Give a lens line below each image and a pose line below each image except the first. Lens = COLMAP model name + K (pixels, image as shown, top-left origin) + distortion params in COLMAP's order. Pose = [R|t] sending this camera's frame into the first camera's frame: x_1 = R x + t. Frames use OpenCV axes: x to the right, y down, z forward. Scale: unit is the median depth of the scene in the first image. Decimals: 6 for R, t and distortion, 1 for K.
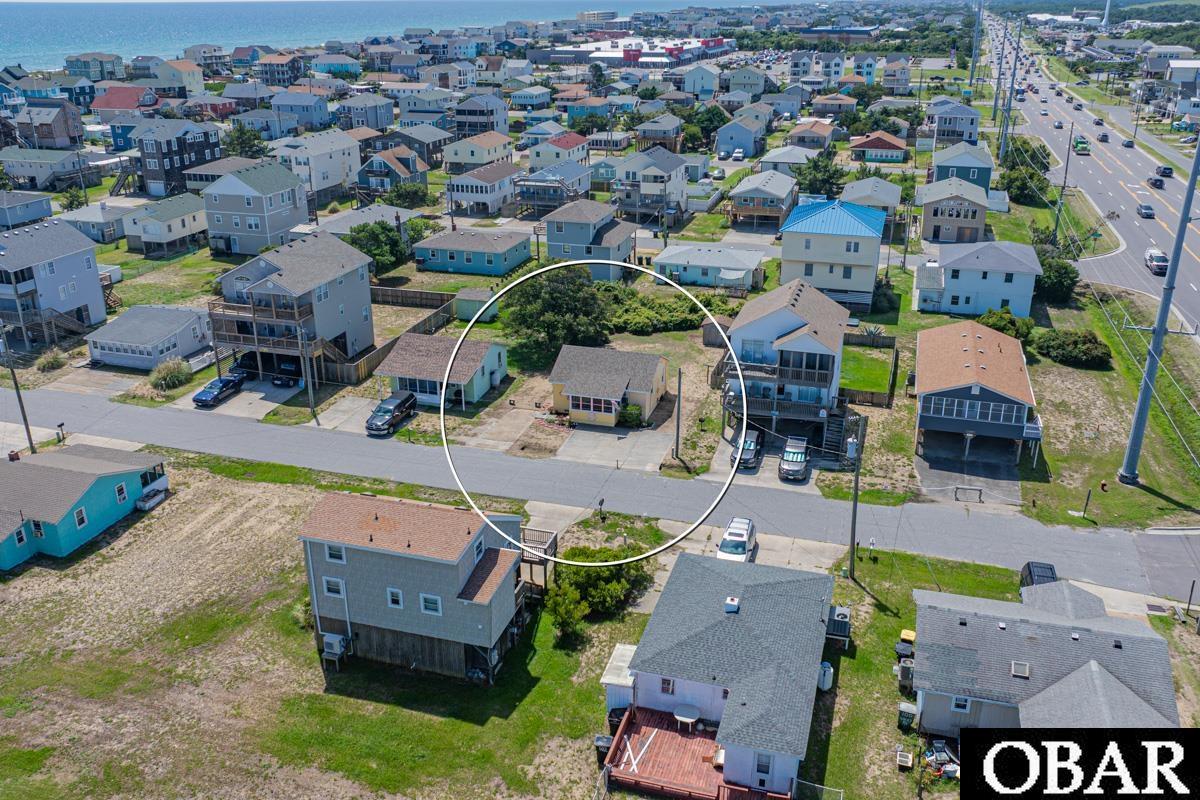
lens RADIAL K [[999.8, 0, 600.0], [0, 999.8, 400.0], [0, 0, 1]] dist [-0.015975, -0.023474]
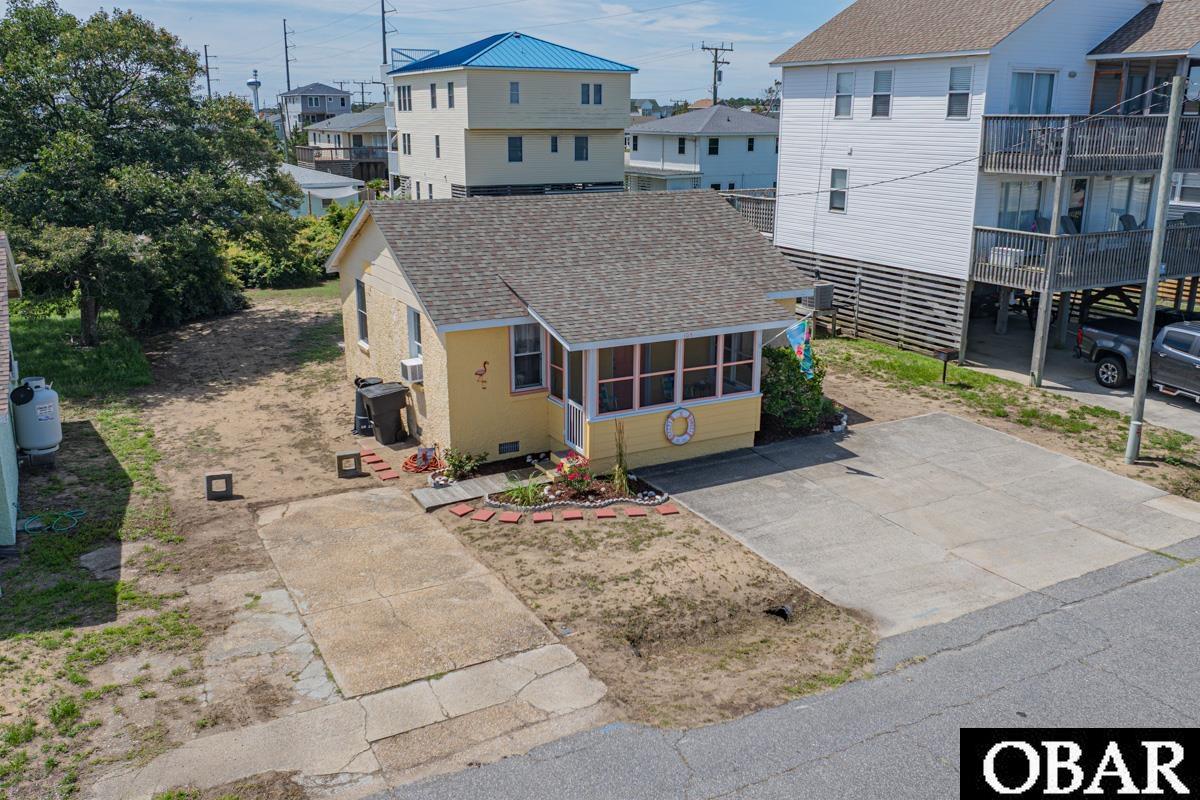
lens RADIAL K [[999.8, 0, 600.0], [0, 999.8, 400.0], [0, 0, 1]] dist [-0.015975, -0.023474]
pose [[0.698229, -0.189053, 0.690461, -0.179617], [0.263407, 0.964682, -0.002234, 0.006299], [-0.665653, 0.183431, 0.723366, 0.841800]]
